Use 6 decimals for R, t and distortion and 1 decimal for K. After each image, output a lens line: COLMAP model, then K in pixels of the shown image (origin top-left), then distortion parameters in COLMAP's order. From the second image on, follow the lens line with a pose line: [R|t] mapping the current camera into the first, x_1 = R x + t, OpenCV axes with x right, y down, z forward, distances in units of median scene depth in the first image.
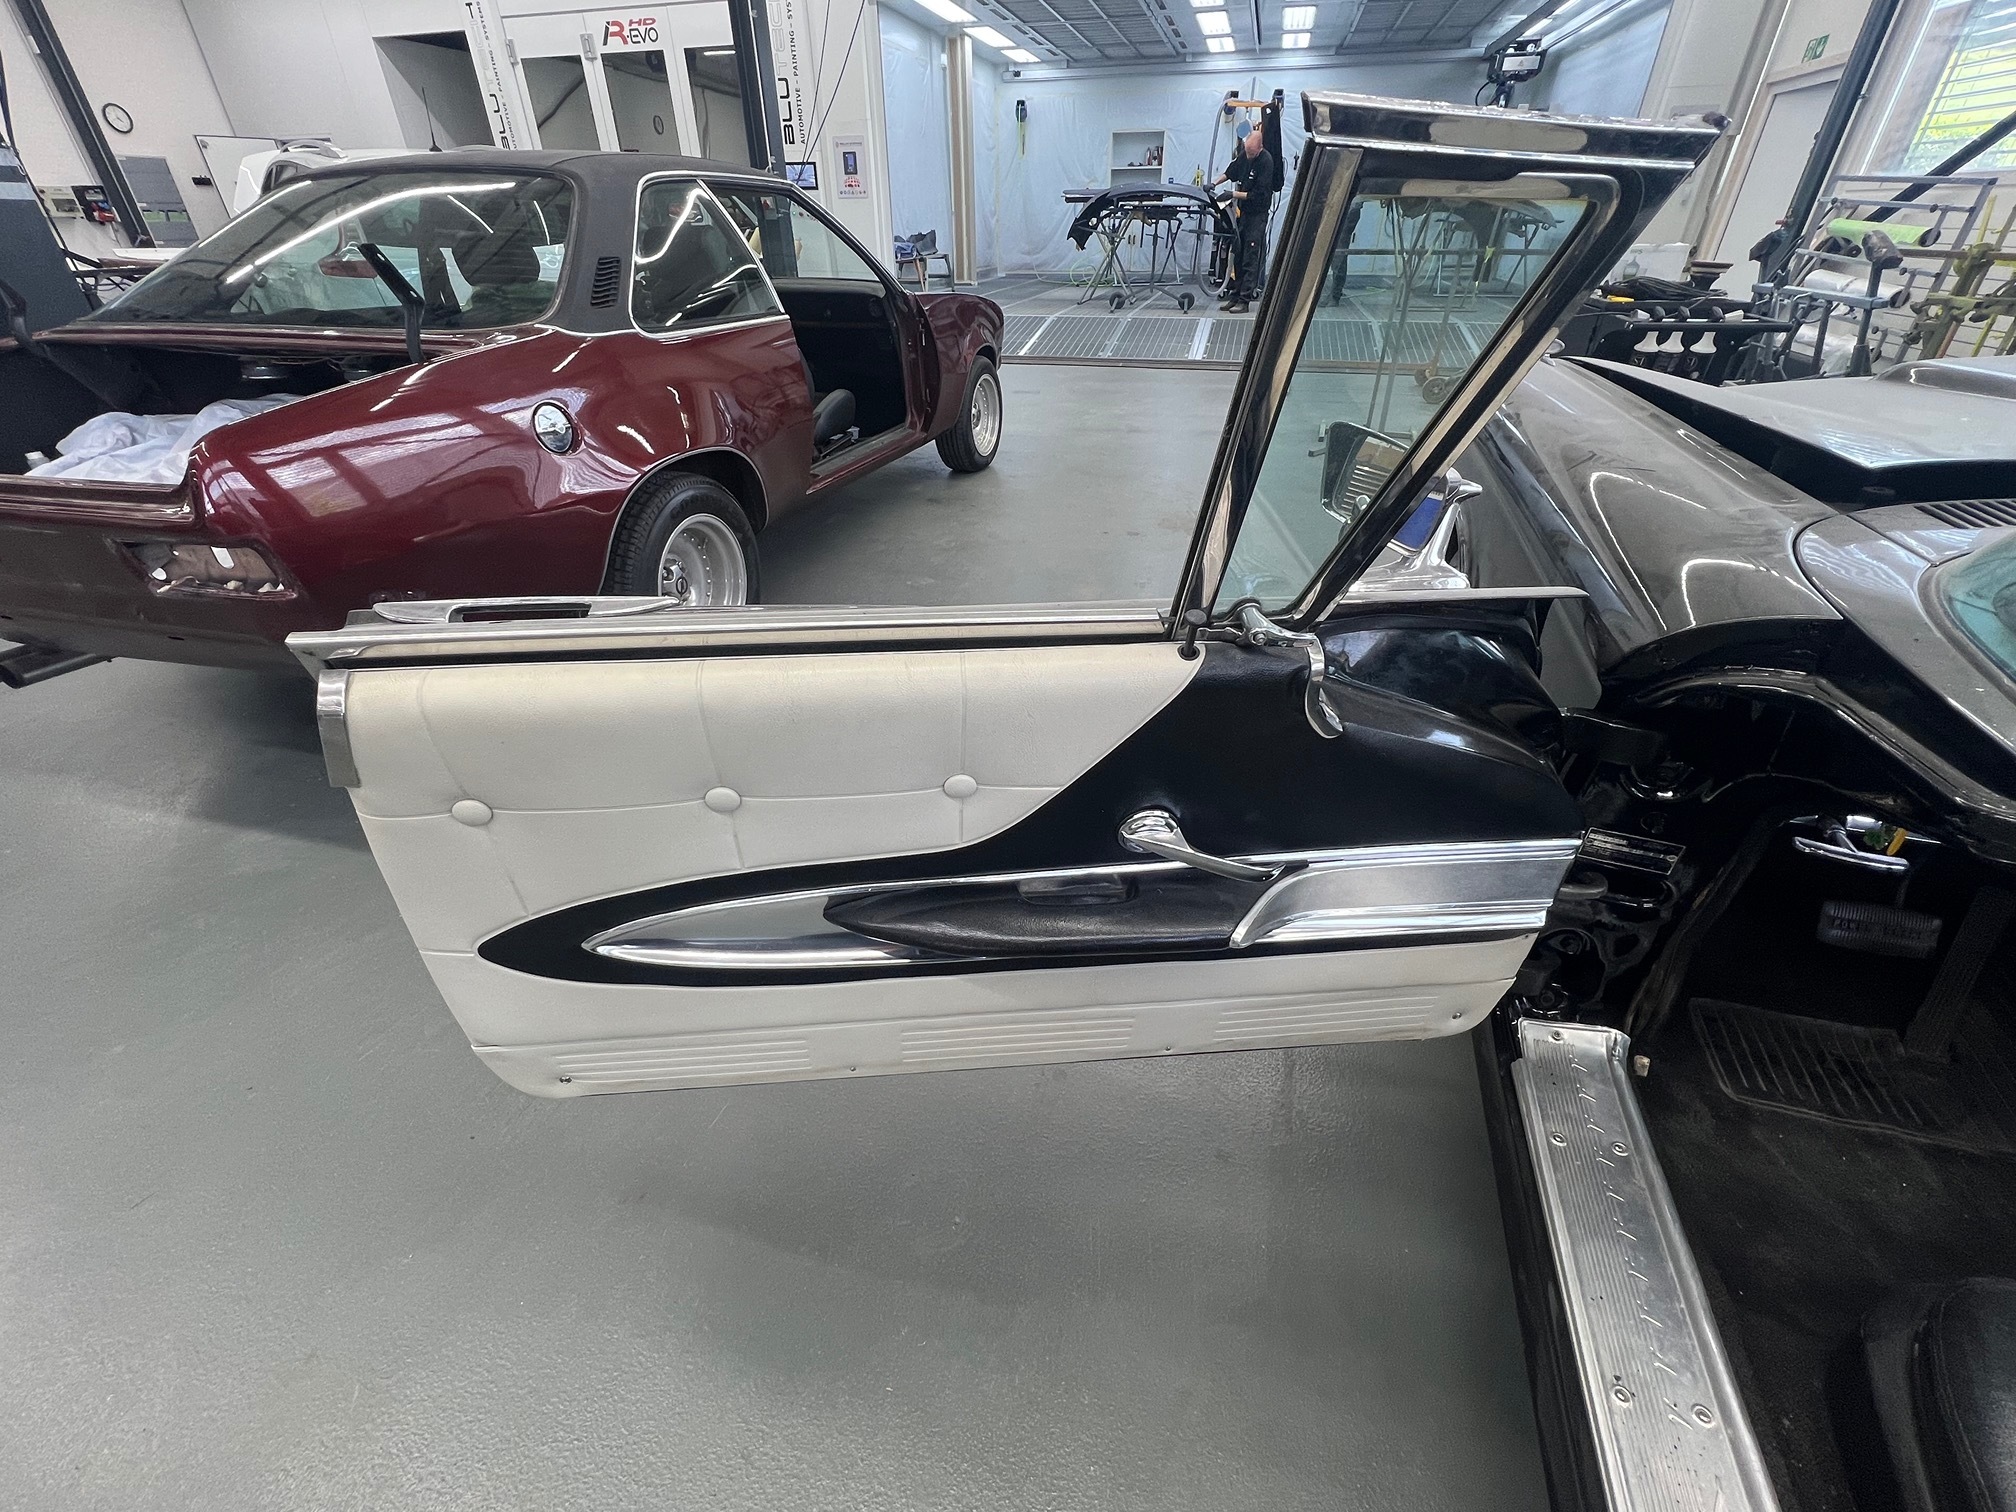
lens RADIAL K [[853.7, 0, 1002.0], [0, 853.7, 746.9], [0, 0, 1]] dist [-0.001762, 0.000268]
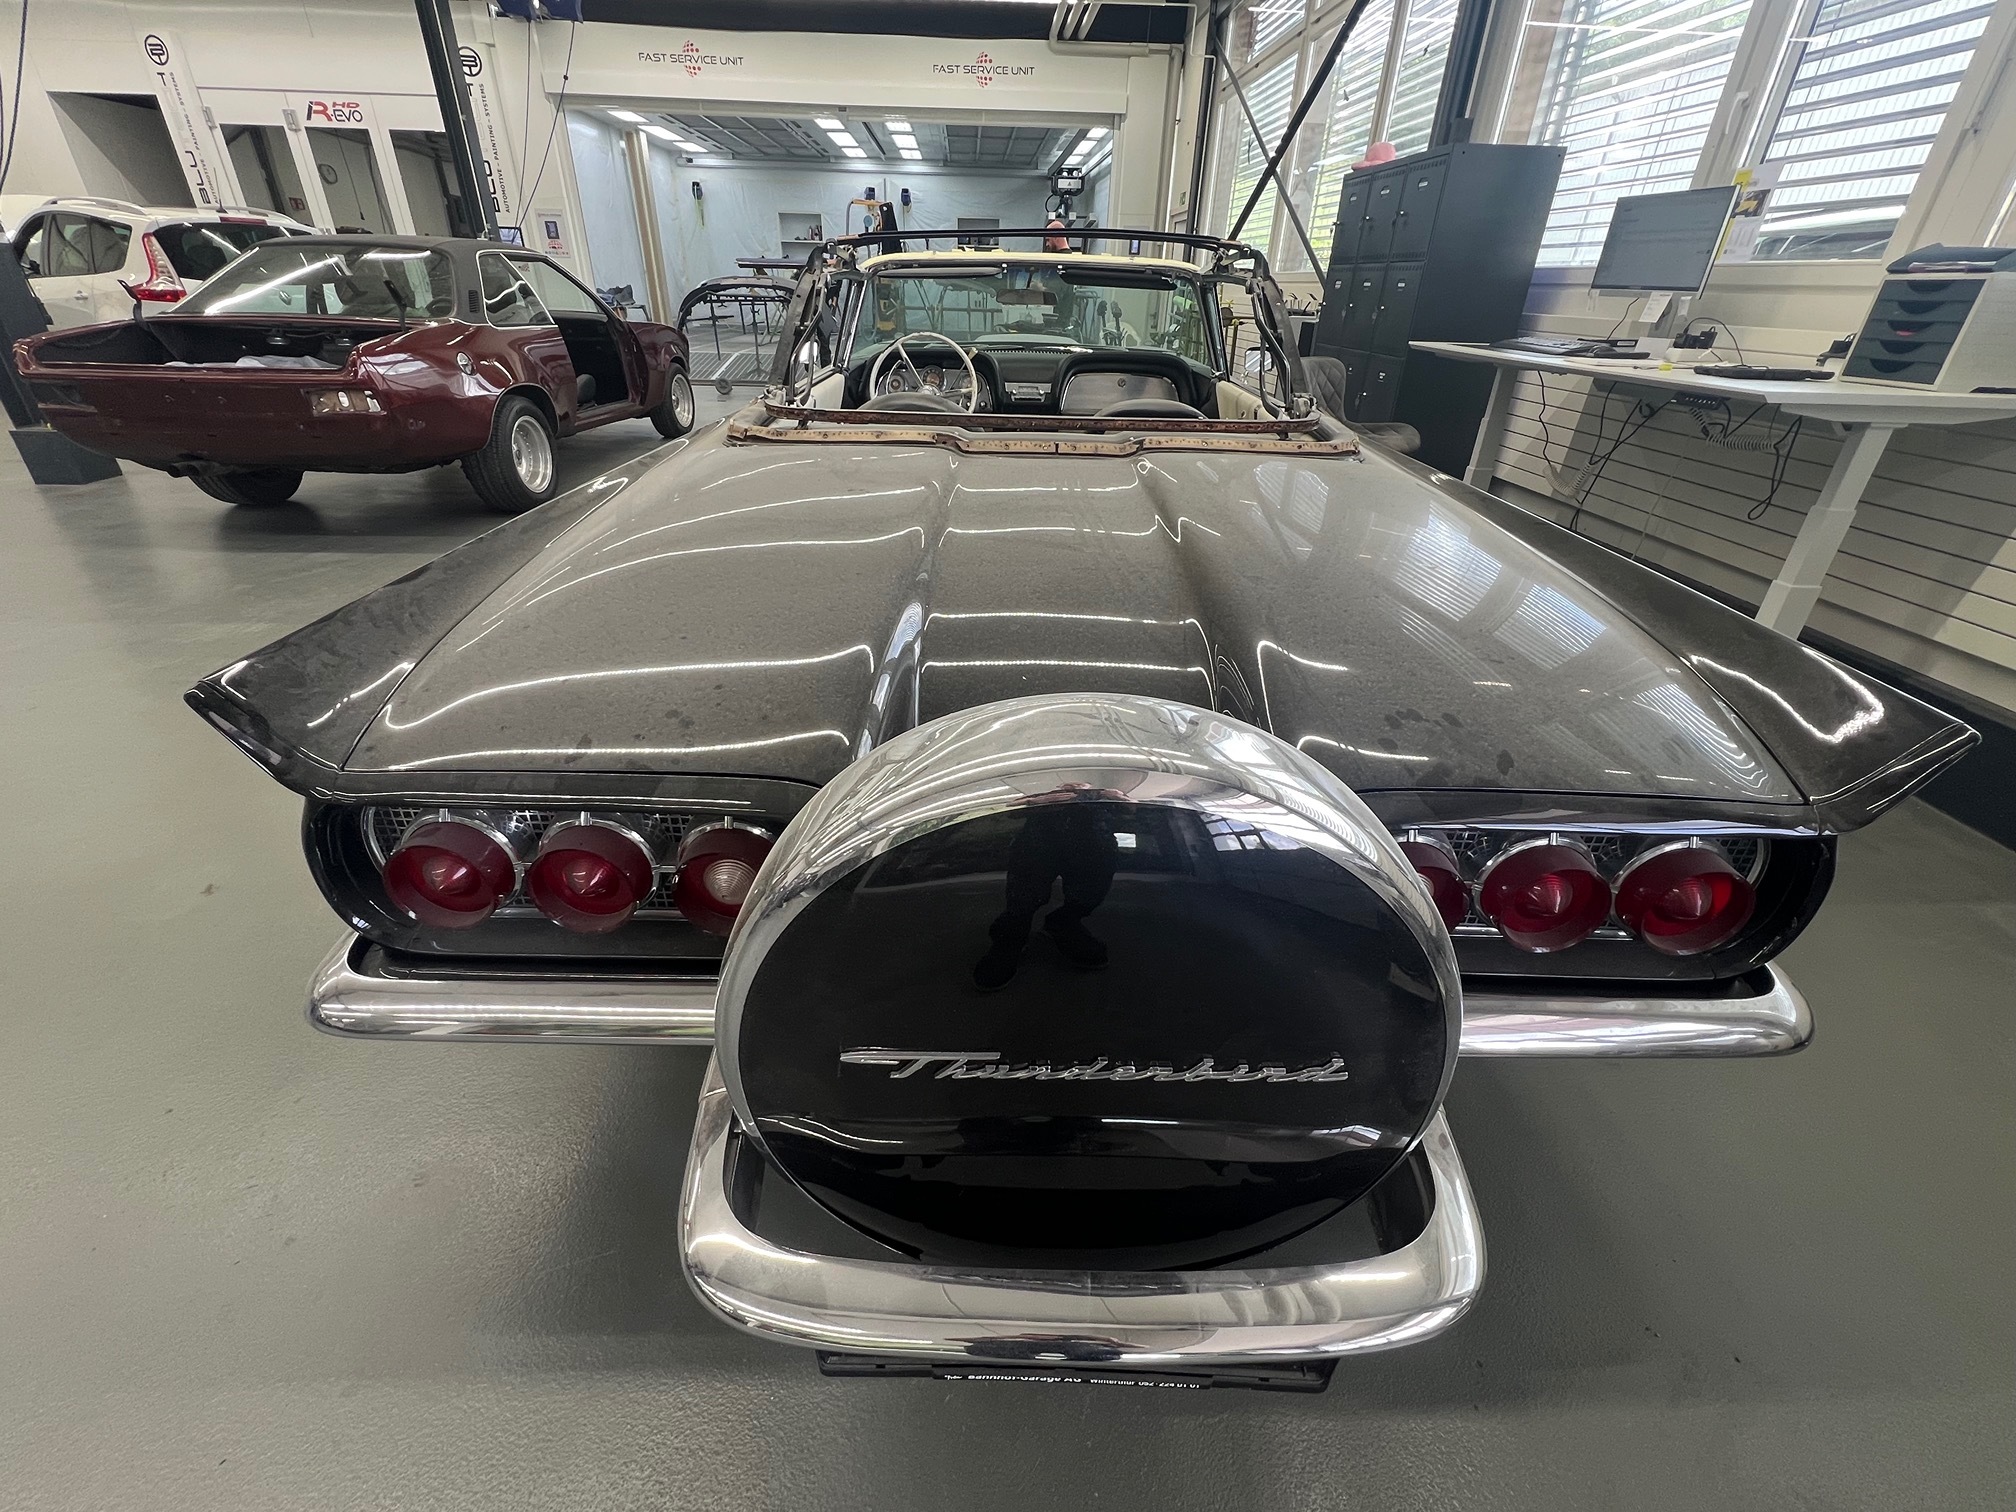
lens RADIAL K [[853.7, 0, 1002.0], [0, 853.7, 746.9], [0, 0, 1]] dist [-0.001762, 0.000268]
pose [[0.954310, -0.113296, 0.276507, 0.017384], [0.128691, 0.990952, -0.038122, 0.184353], [-0.269686, 0.071965, 0.960255, -0.300755]]
